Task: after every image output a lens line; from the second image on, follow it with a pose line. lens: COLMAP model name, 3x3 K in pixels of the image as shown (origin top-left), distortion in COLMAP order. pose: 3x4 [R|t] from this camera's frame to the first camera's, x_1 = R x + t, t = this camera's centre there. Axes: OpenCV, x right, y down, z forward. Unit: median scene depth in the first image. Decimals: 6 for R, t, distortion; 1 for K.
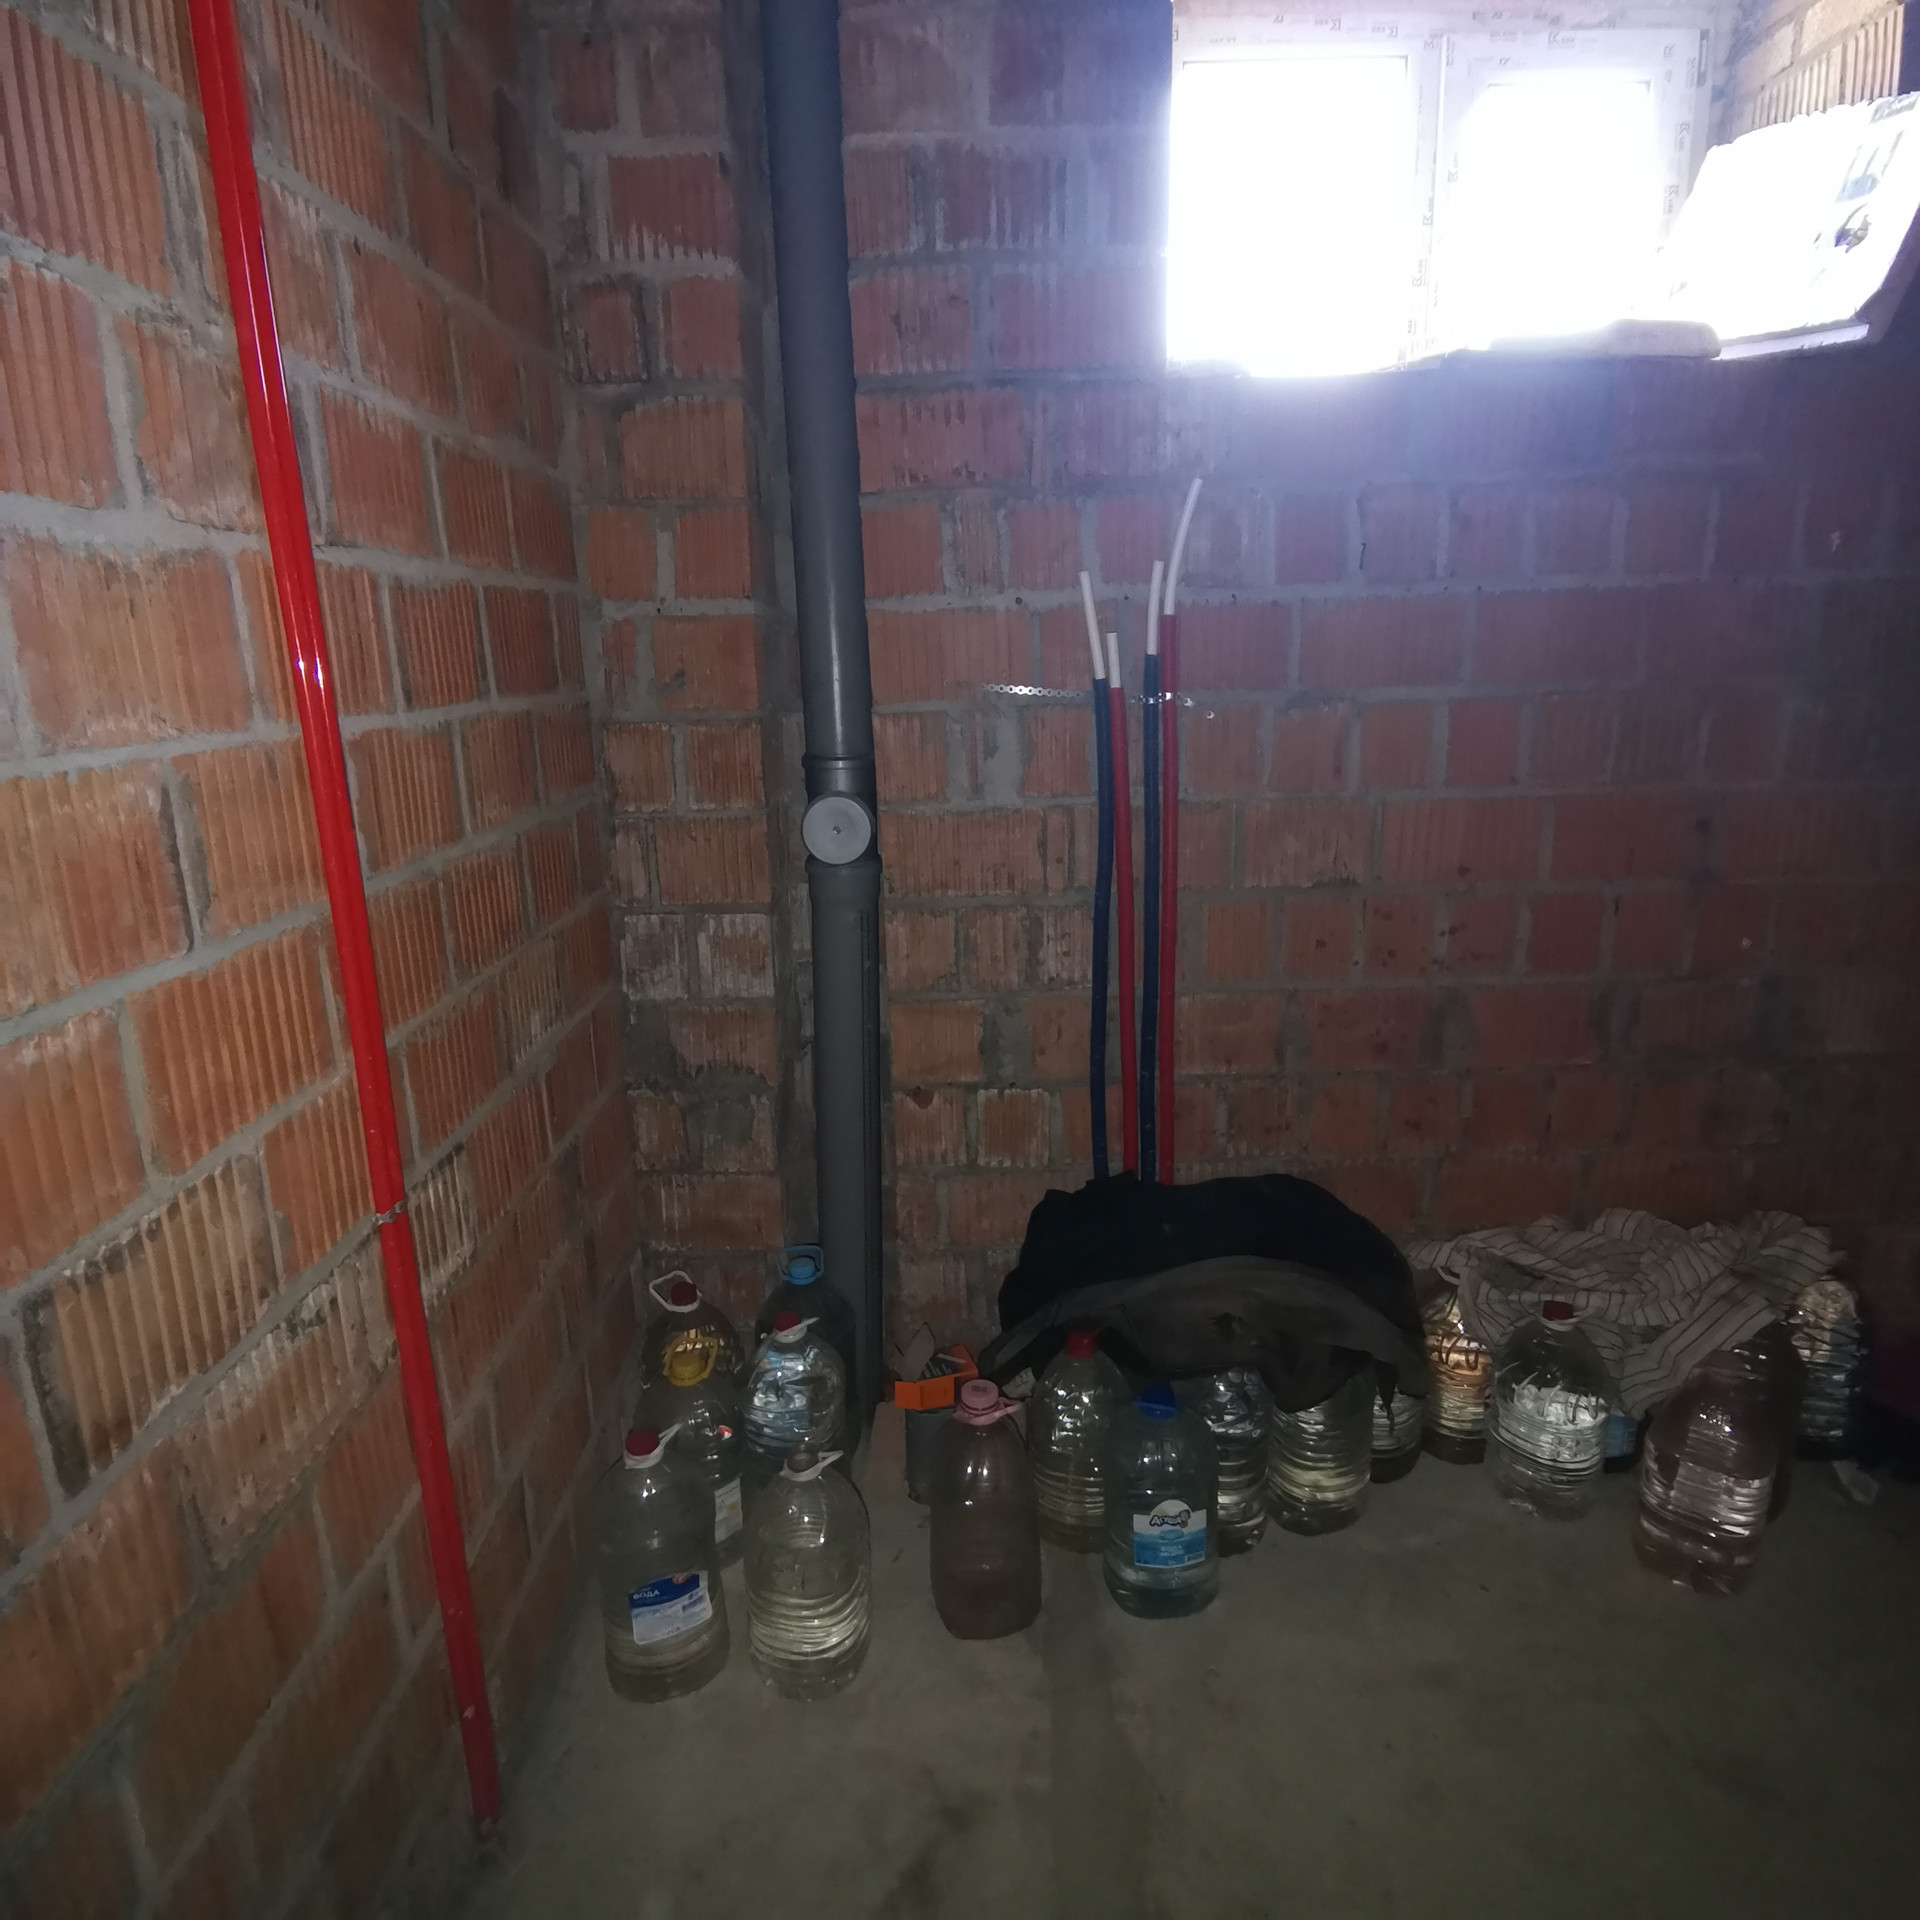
lens RADIAL K [[1315.9, 0, 960.0], [0, 1315.9, 960.0], [0, 0, 1]] dist [-0.027500, 0.002826]
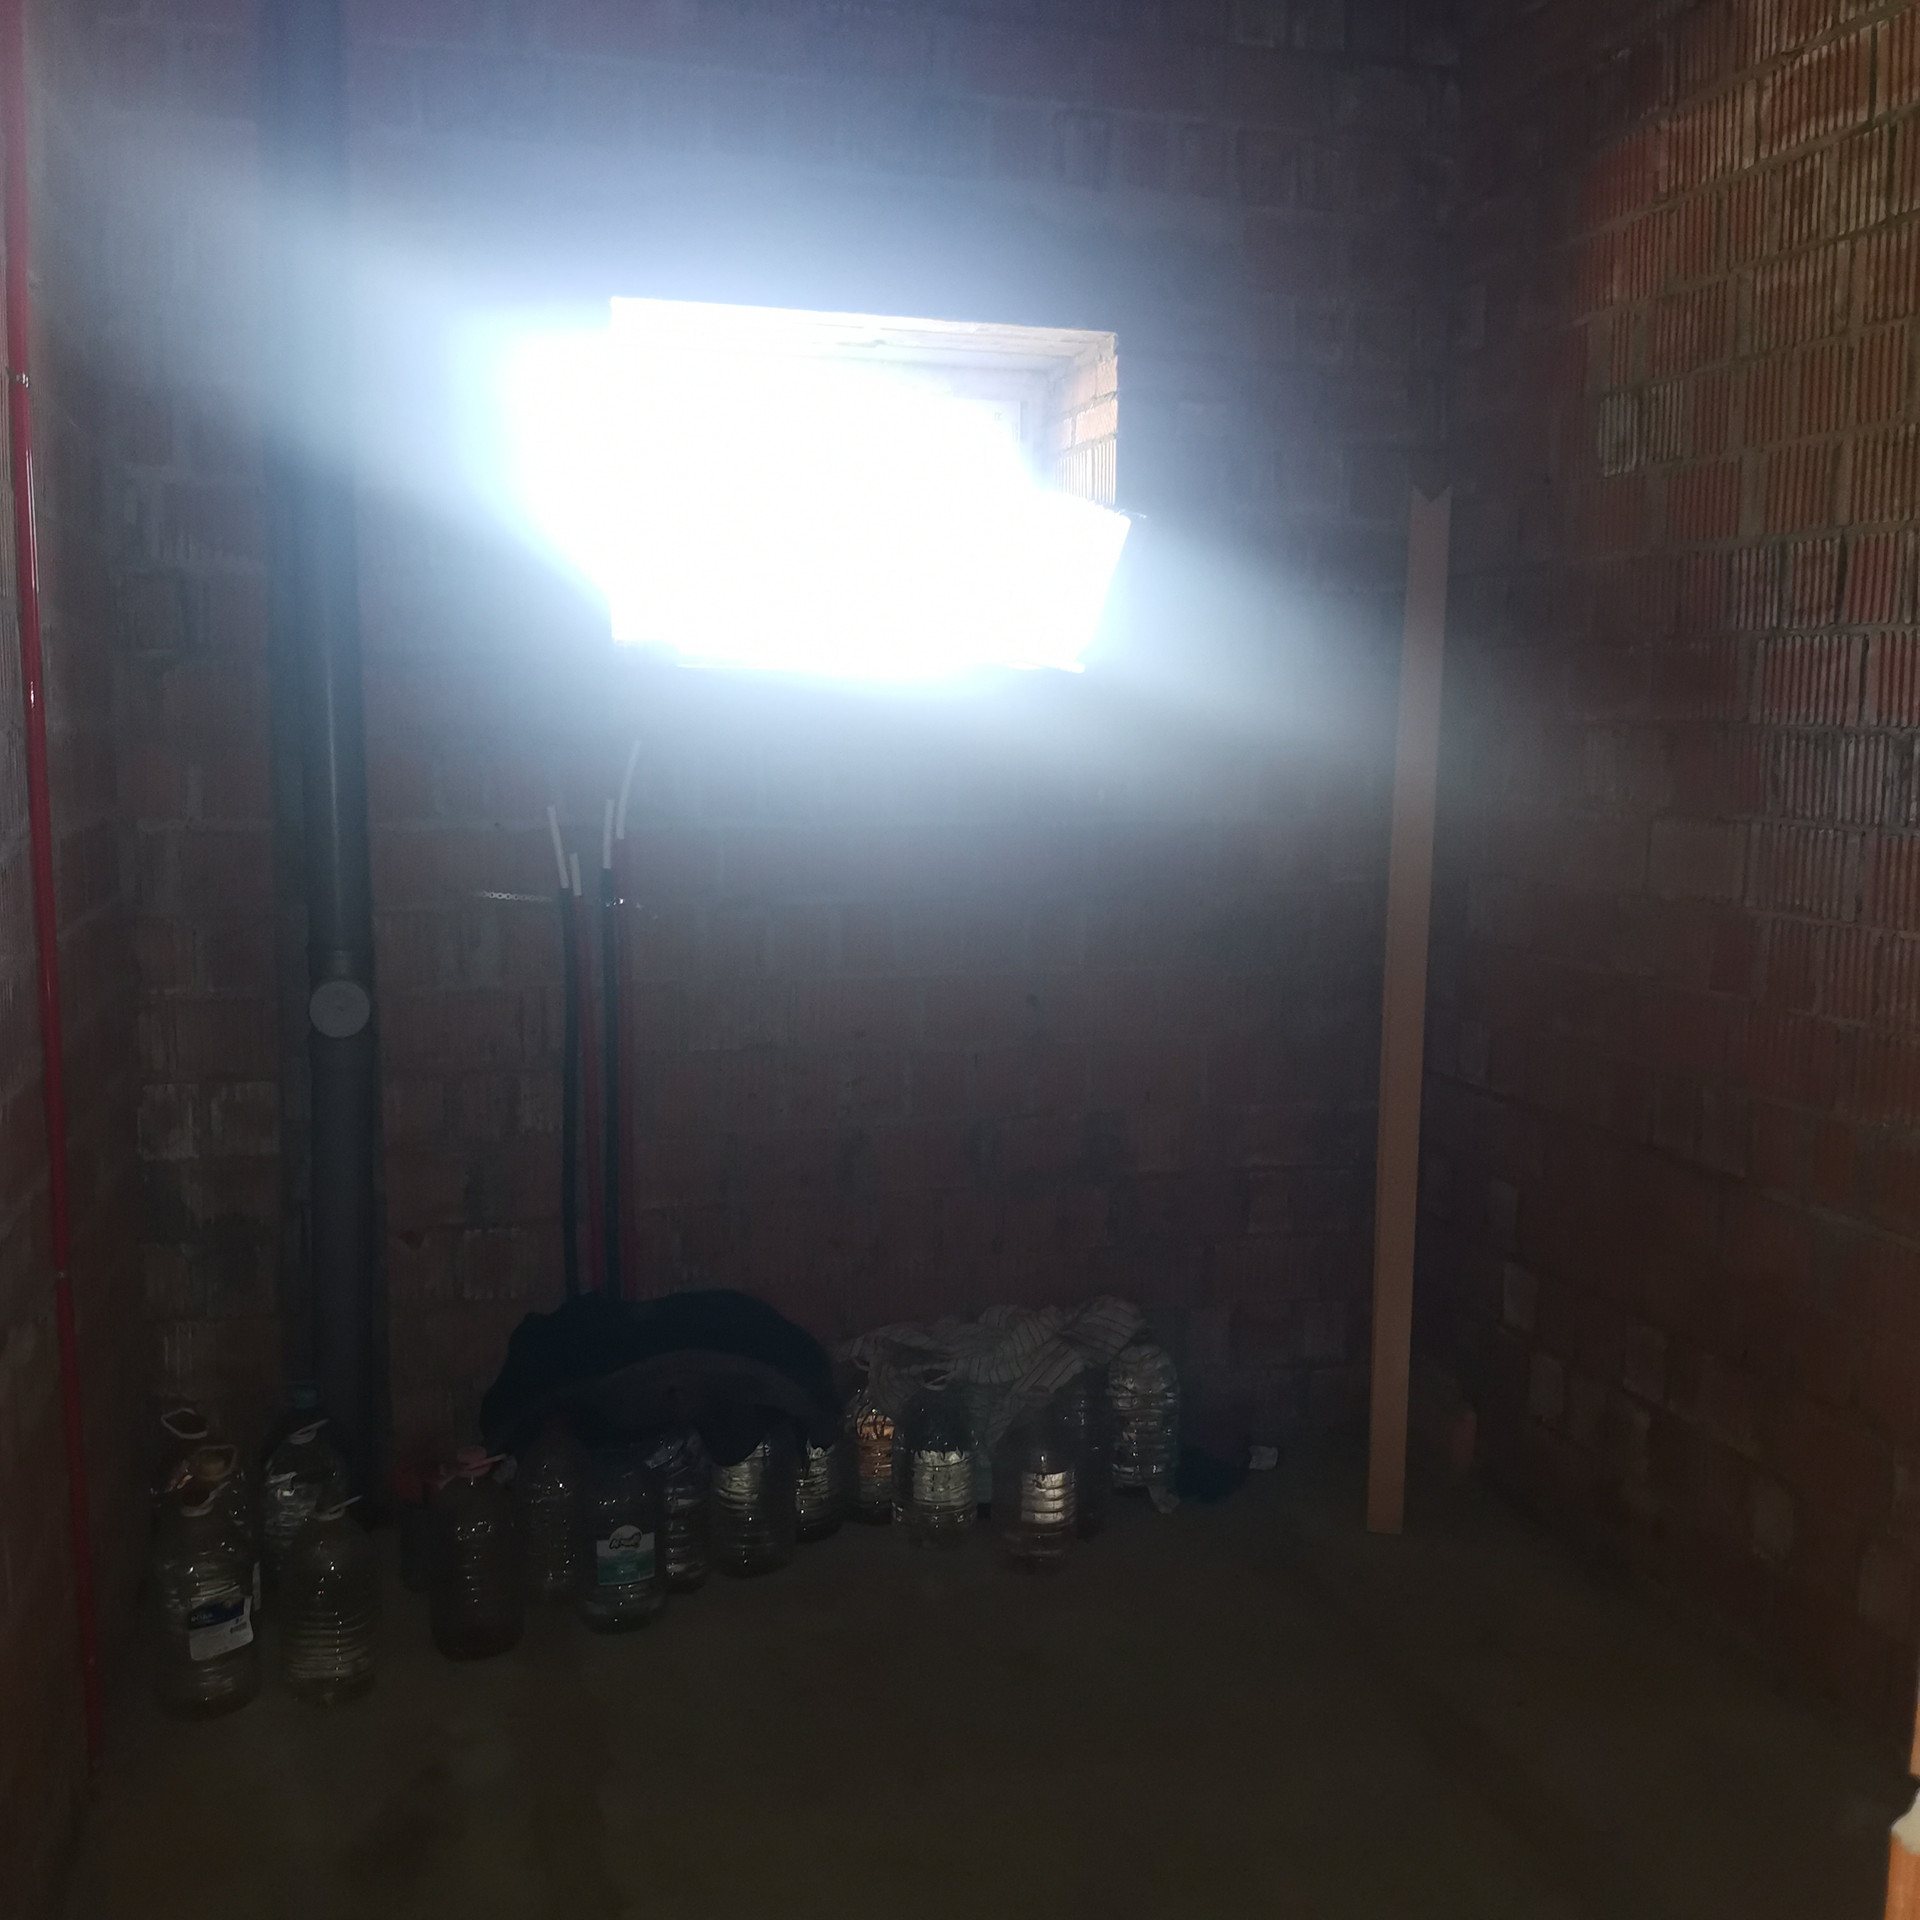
lens RADIAL K [[1923.8, 0, 960.0], [0, 1923.8, 960.0], [0, 0, 1]] dist [0.030391, -0.010187]
pose [[0.959209, -0.002846, 0.282682, -0.050132], [0.032656, 0.994370, -0.100802, 0.051141], [-0.280804, 0.105921, 0.953902, -0.820560]]
